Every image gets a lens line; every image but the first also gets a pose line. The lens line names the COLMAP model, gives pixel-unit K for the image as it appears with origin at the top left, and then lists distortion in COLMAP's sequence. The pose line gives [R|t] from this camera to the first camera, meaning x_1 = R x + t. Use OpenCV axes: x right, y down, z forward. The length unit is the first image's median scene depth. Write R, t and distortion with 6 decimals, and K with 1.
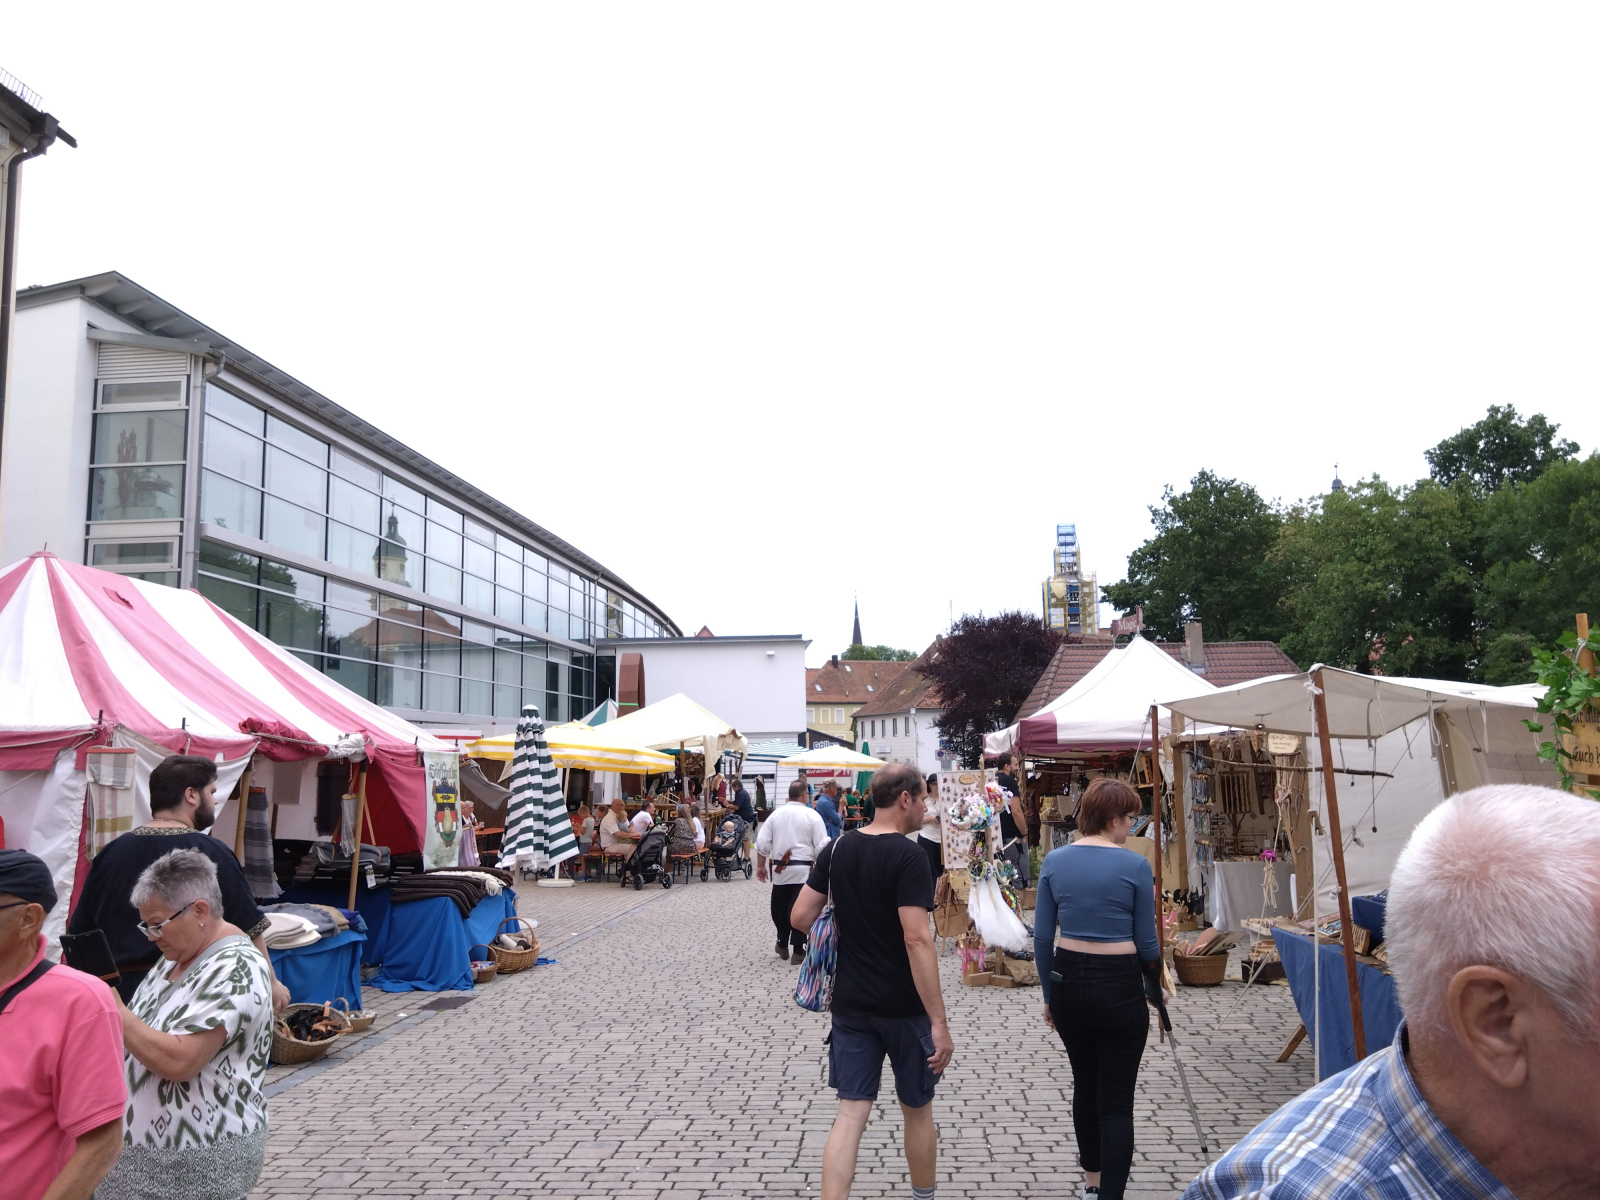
lens RADIAL K [[1245.0, 0, 807.7], [0, 1245.0, 583.5], [0, 0, 1]] dist [0.023437, -0.030408]
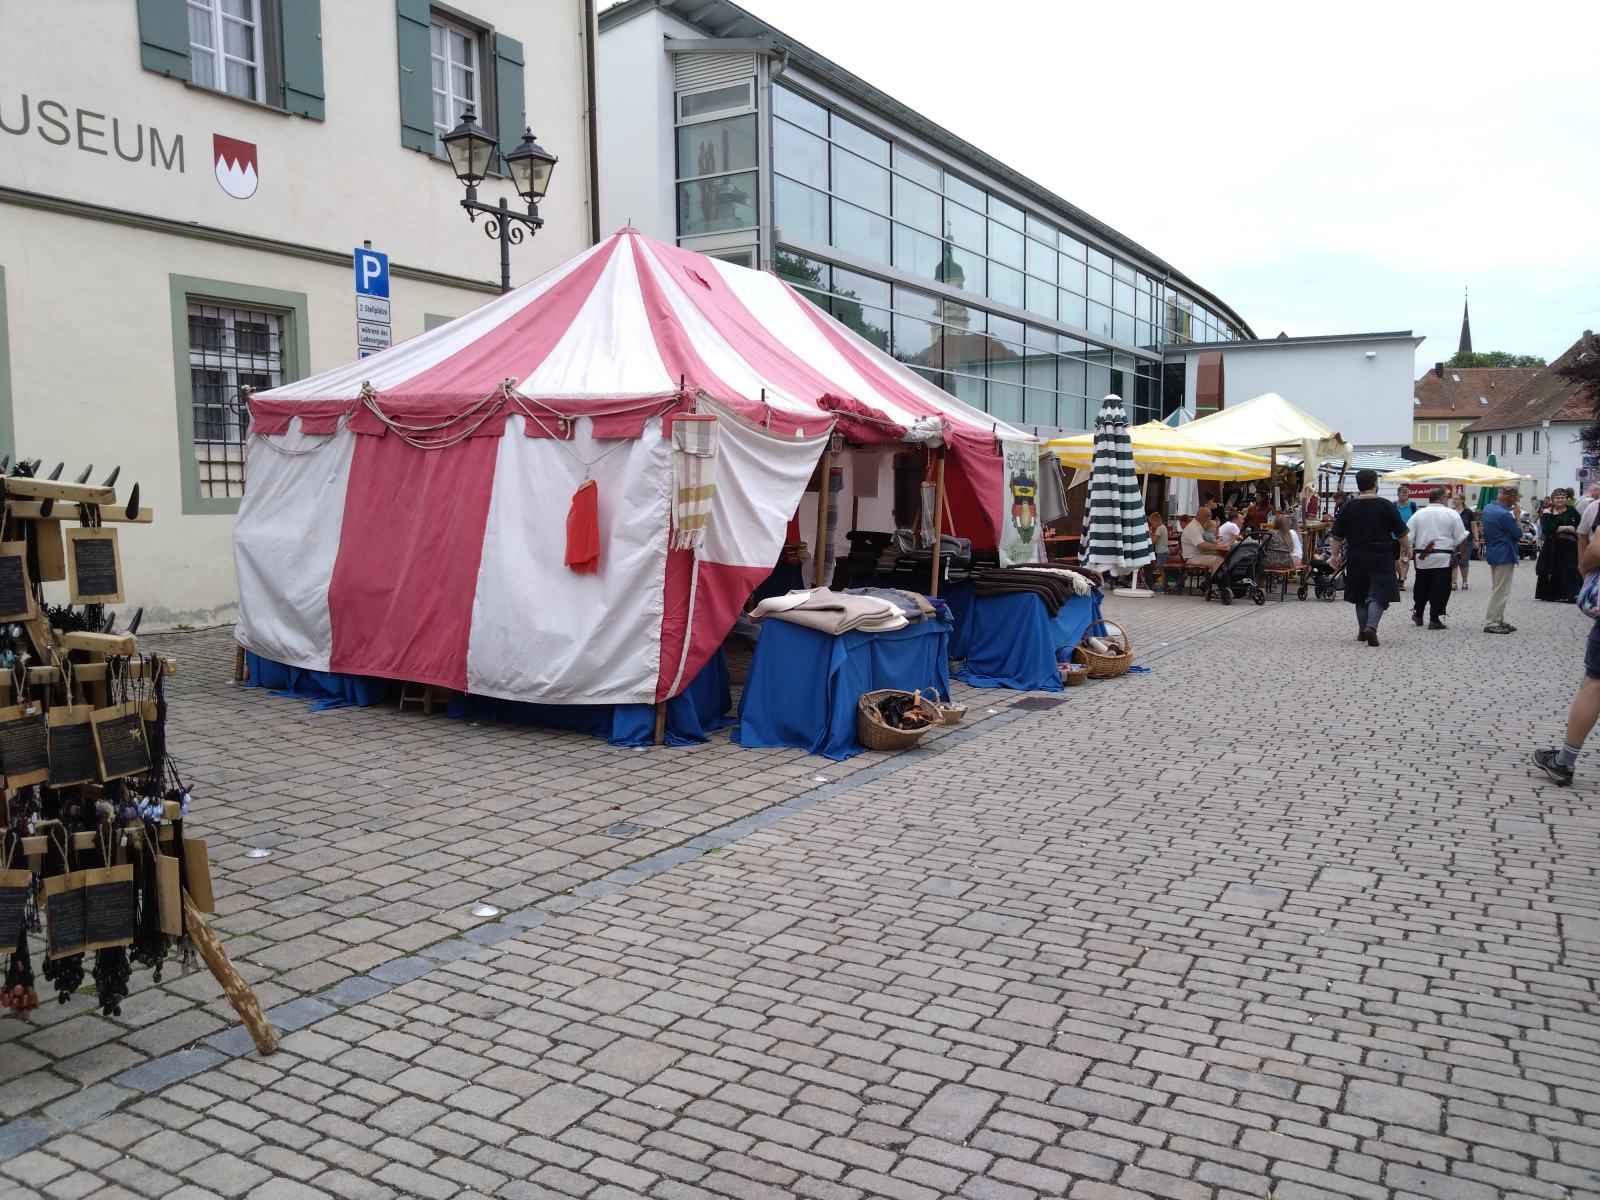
lens RADIAL K [[1245.0, 0, 799.6], [0, 1245.0, 600.6], [0, 0, 1]] dist [0.023437, -0.030408]
pose [[0.904317, 0.048323, -0.424118, -0.053364], [0.051685, 0.973866, 0.221164, 0.043525], [0.423721, -0.221923, 0.878186, 0.119043]]
